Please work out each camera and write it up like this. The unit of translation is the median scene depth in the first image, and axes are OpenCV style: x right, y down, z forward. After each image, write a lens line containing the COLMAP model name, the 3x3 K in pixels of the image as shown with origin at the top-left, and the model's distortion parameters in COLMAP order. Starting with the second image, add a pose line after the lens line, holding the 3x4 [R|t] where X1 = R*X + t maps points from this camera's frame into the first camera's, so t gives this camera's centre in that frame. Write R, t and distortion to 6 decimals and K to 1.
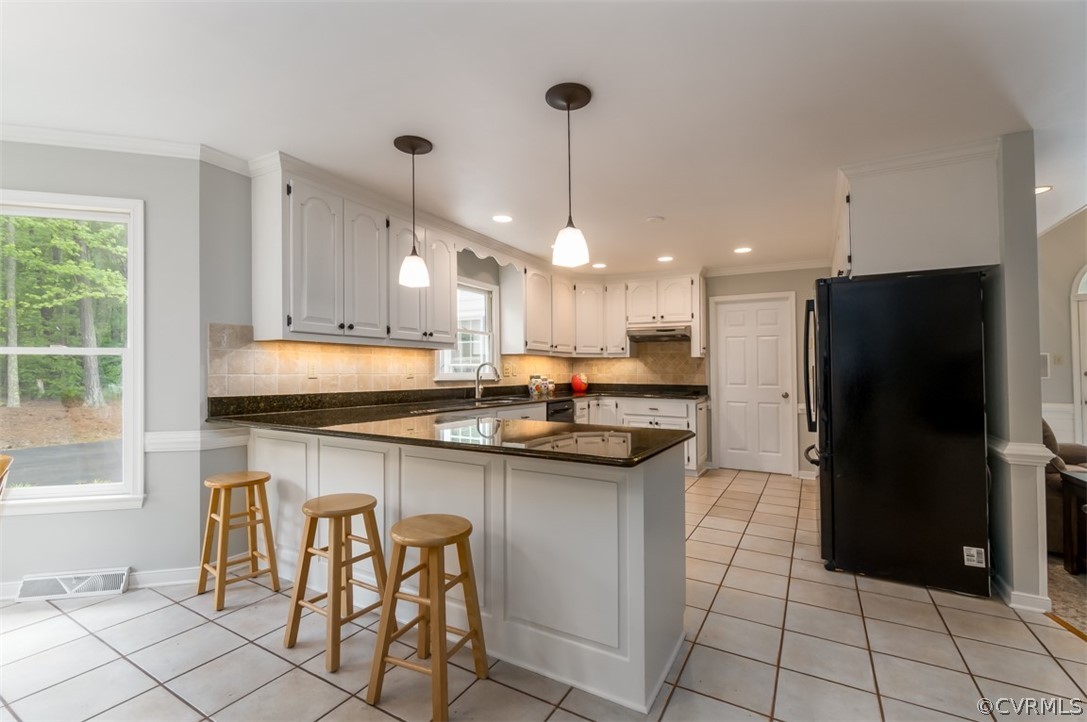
lens RADIAL K [[473.0, 0, 542.7], [0, 473.0, 361.8], [0, 0, 1]] dist [-0.012287, 0.003645]
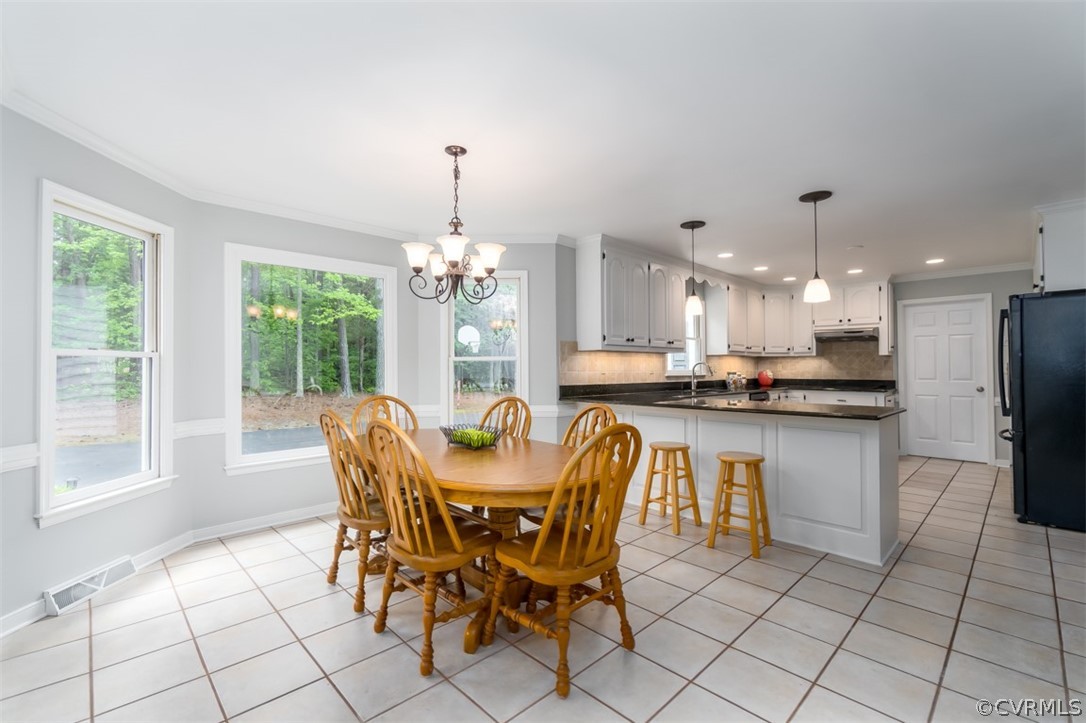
lens RADIAL K [[472.6, 0, 539.1], [0, 472.6, 366.6], [0, 0, 1]] dist [-0.012287, 0.003645]
pose [[0.960846, -0.007147, -0.276992, -0.181278], [0.011470, 0.999836, 0.013988, -0.008926], [0.276847, -0.016617, 0.960770, -0.355156]]
